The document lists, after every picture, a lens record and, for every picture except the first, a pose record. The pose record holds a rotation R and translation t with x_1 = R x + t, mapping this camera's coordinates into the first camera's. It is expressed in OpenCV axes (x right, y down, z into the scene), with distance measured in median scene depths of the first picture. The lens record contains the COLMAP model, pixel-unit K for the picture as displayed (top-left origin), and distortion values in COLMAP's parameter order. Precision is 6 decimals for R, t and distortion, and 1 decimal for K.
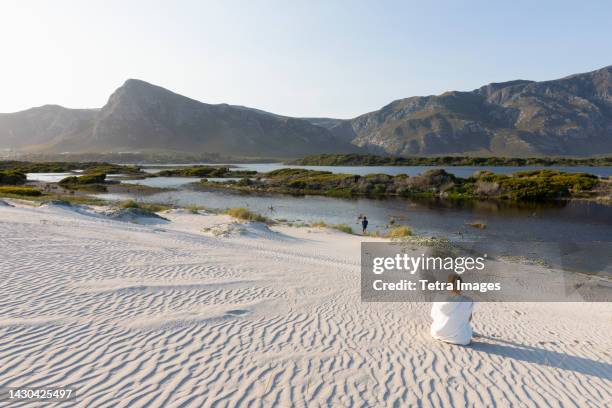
lens RADIAL K [[393.0, 0, 305.7], [0, 393.0, 205.2], [0, 0, 1]] dist [0.012314, 0.001752]
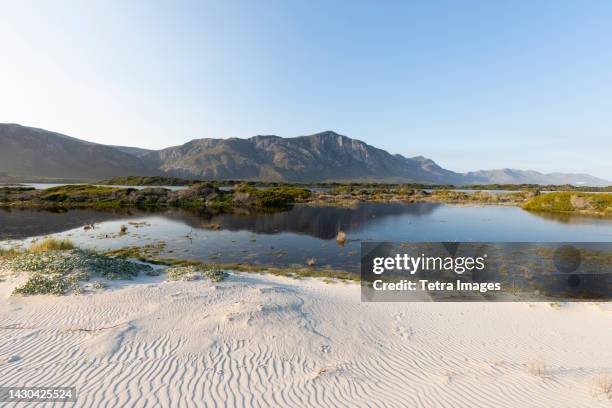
lens RADIAL K [[393.0, 0, 306.0], [0, 393.0, 203.4], [0, 0, 1]] dist [0.012314, 0.001752]
pose [[0.796586, -0.037330, 0.603372, -0.284812], [0.046846, 0.998902, -0.000045, -0.024756], [-0.602708, 0.028301, 0.797460, -0.305239]]
